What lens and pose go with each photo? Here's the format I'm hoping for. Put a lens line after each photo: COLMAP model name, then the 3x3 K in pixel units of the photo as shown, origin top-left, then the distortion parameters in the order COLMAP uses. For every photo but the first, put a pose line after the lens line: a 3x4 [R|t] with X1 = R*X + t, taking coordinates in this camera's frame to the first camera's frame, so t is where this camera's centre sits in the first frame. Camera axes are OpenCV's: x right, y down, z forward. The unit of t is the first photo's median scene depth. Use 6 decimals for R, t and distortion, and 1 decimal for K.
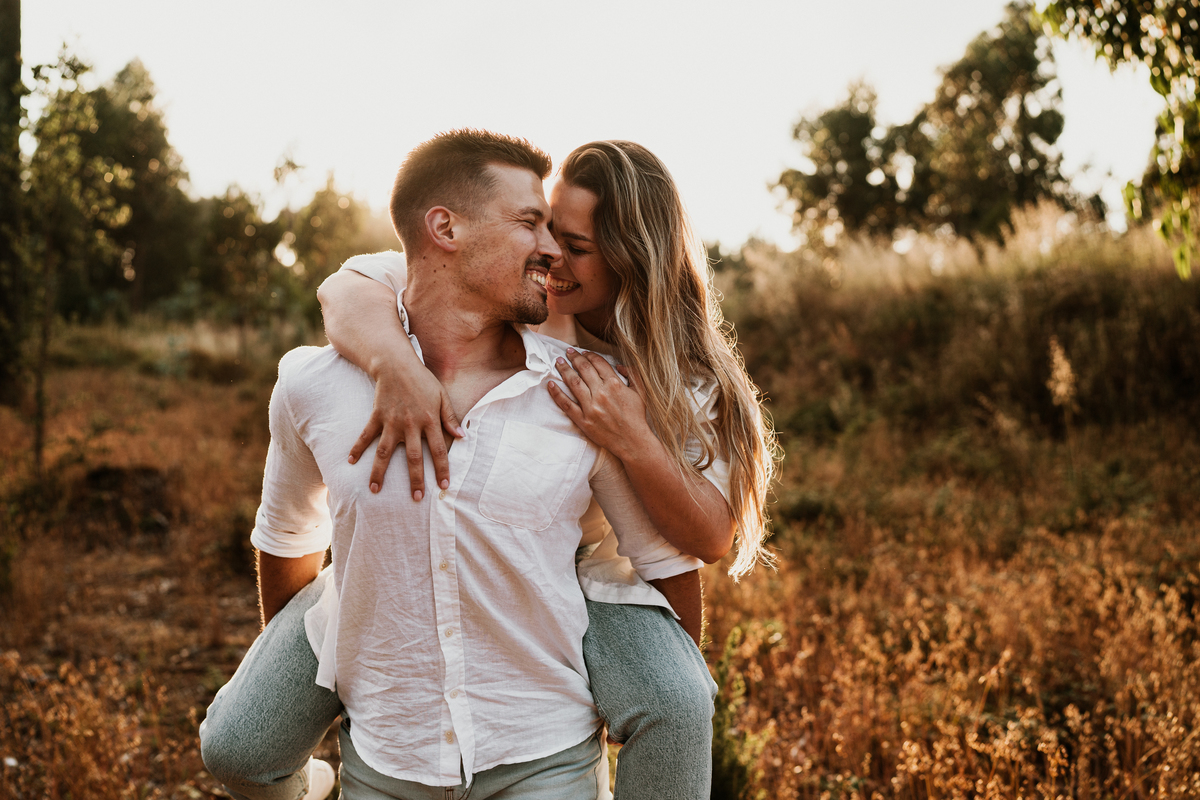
lens RADIAL K [[1141.5, 0, 600.0], [0, 1141.5, 400.0], [0, 0, 1]] dist [-0.032463, 0.116880]
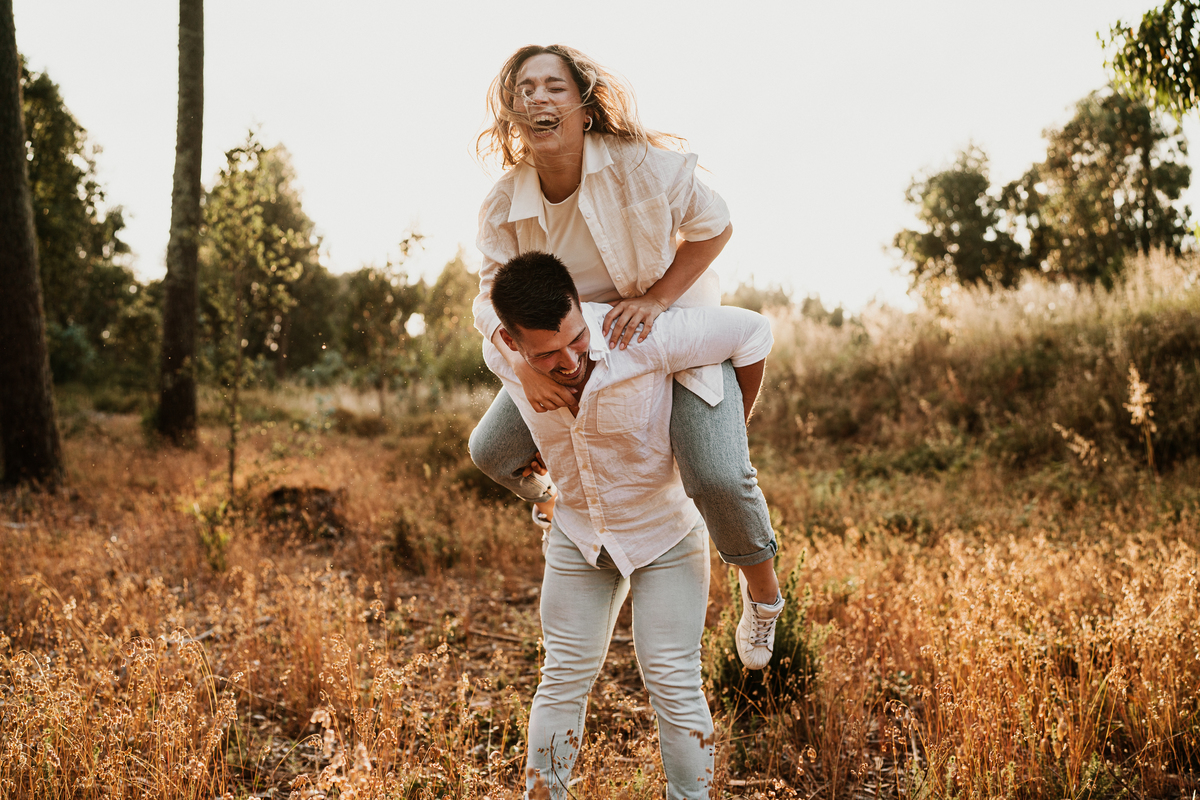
lens RADIAL K [[1141.5, 0, 600.0], [0, 1141.5, 400.0], [0, 0, 1]] dist [-0.032463, 0.116880]
pose [[0.994348, -0.013565, -0.105303, 0.008616], [0.007021, 0.998035, -0.062264, 0.038181], [0.105941, 0.061172, 0.992489, -0.108180]]
